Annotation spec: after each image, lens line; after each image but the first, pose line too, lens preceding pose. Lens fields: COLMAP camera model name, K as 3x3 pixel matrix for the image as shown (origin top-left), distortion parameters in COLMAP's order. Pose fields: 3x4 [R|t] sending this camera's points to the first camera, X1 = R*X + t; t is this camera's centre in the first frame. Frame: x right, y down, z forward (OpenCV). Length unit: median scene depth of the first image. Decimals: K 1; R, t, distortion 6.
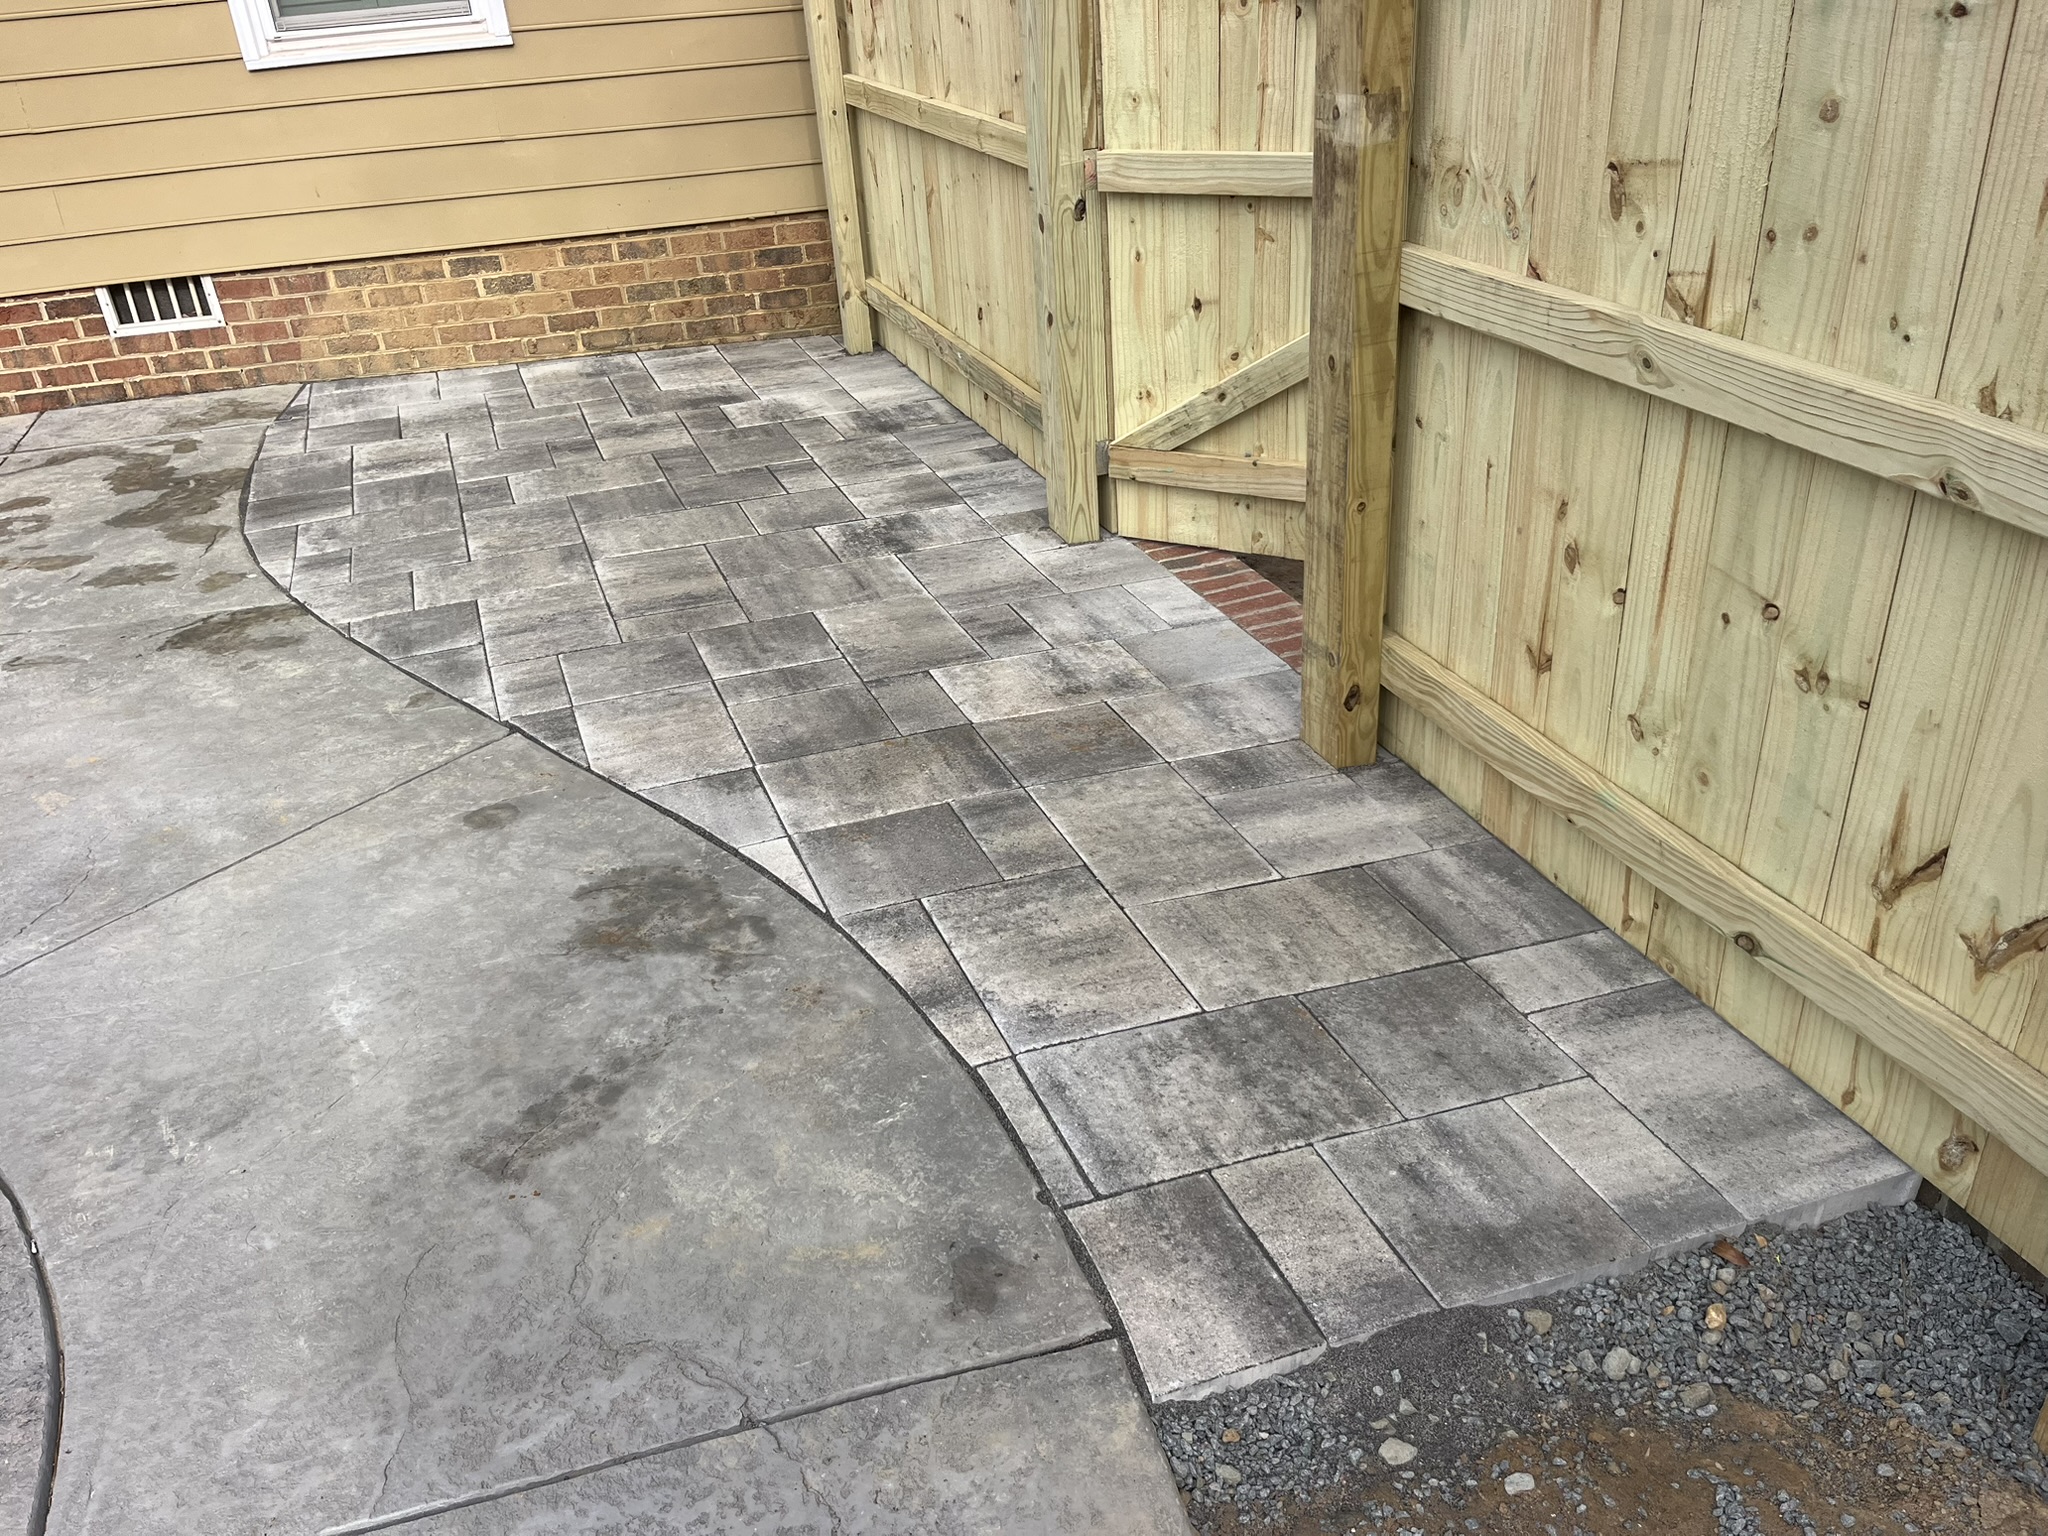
lens RADIAL K [[1571.5, 0, 1024.0], [0, 1571.5, 768.0], [0, 0, 1]] dist [0.019707, -0.005034]
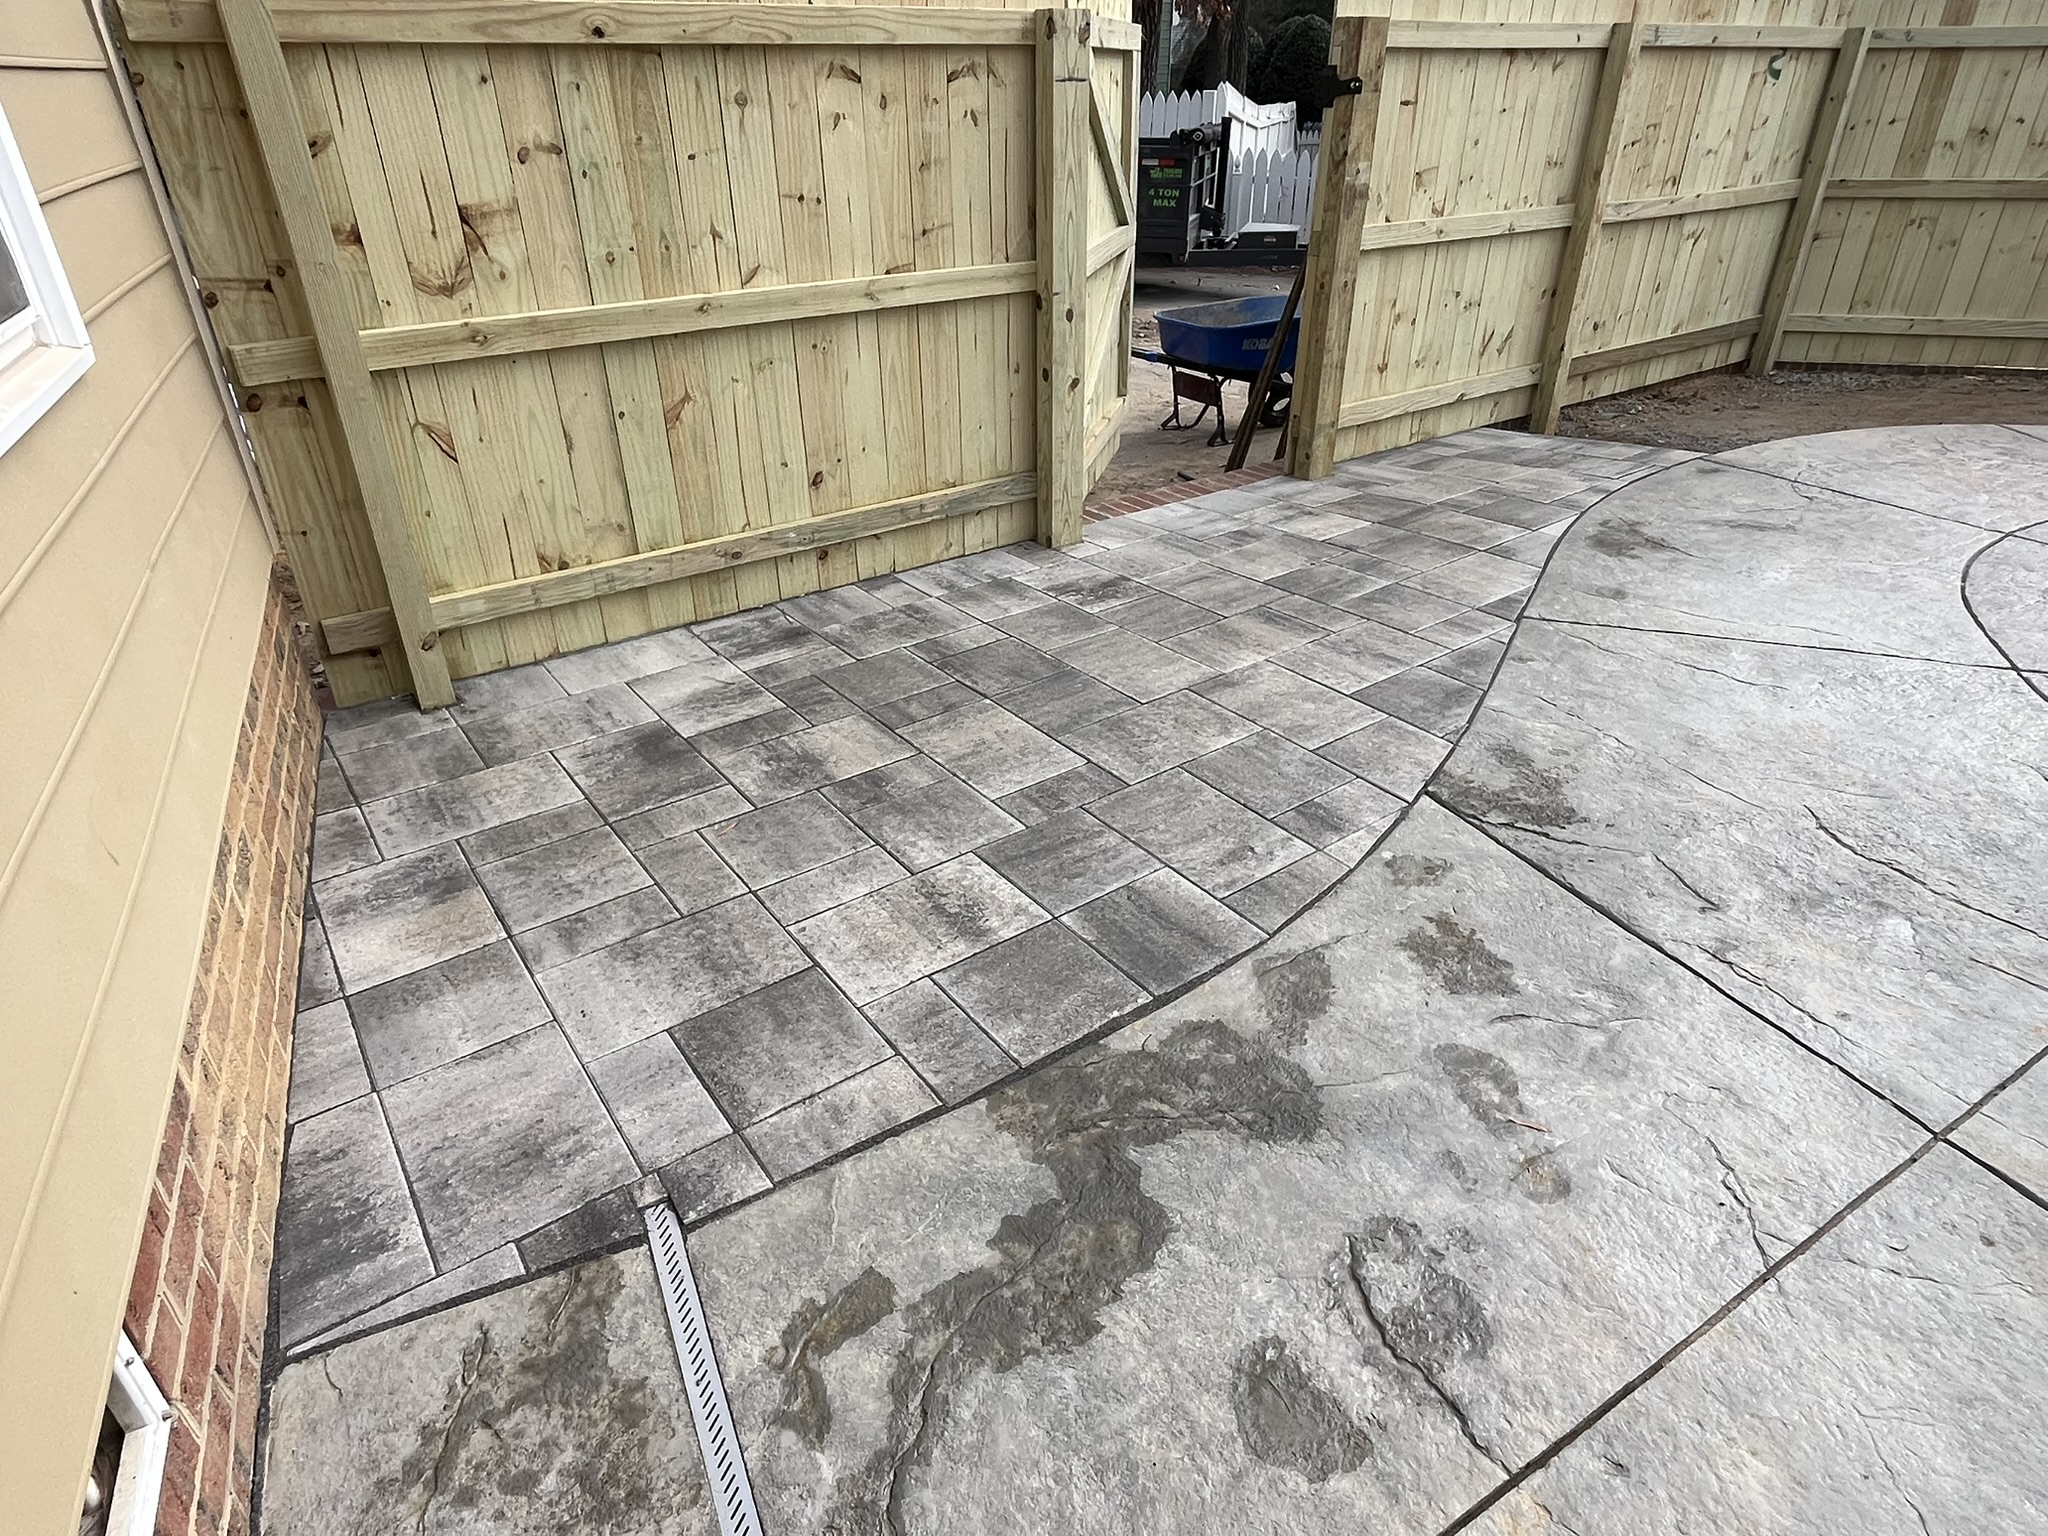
lens RADIAL K [[1158.1, 0, 1024.0], [0, 1158.1, 768.0], [0, 0, 1]] dist [-0.008896, -0.000902]
pose [[-0.252115, -0.435973, 0.863924, -0.896246], [0.498960, 0.706371, 0.502074, -0.519650], [-0.829142, 0.557645, 0.039447, 1.064821]]
